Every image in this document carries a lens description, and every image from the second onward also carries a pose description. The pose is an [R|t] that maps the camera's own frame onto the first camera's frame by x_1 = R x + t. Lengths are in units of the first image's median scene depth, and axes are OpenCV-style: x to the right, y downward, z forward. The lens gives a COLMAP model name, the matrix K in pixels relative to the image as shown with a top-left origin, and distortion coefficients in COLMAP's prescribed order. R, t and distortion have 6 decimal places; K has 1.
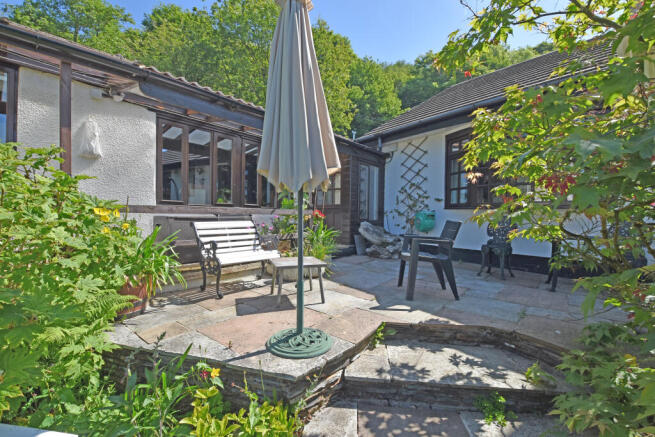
lens RADIAL K [[284.8, 0, 326.0], [0, 284.8, 223.5], [0, 0, 1]] dist [0.000480, -0.019388]
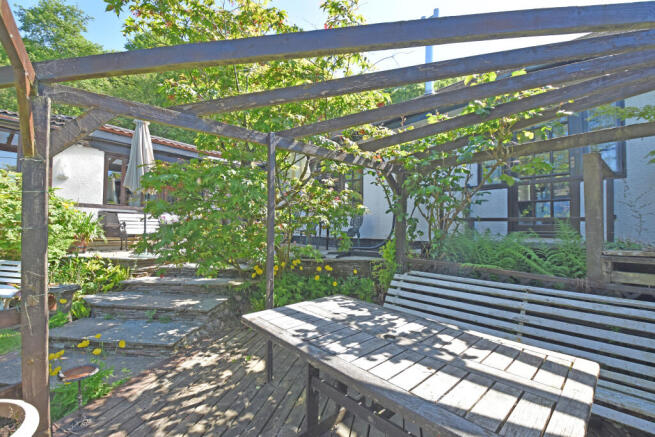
lens RADIAL K [[284.8, 0, 326.0], [0, 284.8, 223.5], [0, 0, 1]] dist [0.000480, -0.019388]
pose [[0.998855, 0.008224, 0.047135, 0.823623], [-0.006133, 0.998999, -0.044321, 0.136146], [-0.047453, 0.043981, 0.997905, -0.928145]]
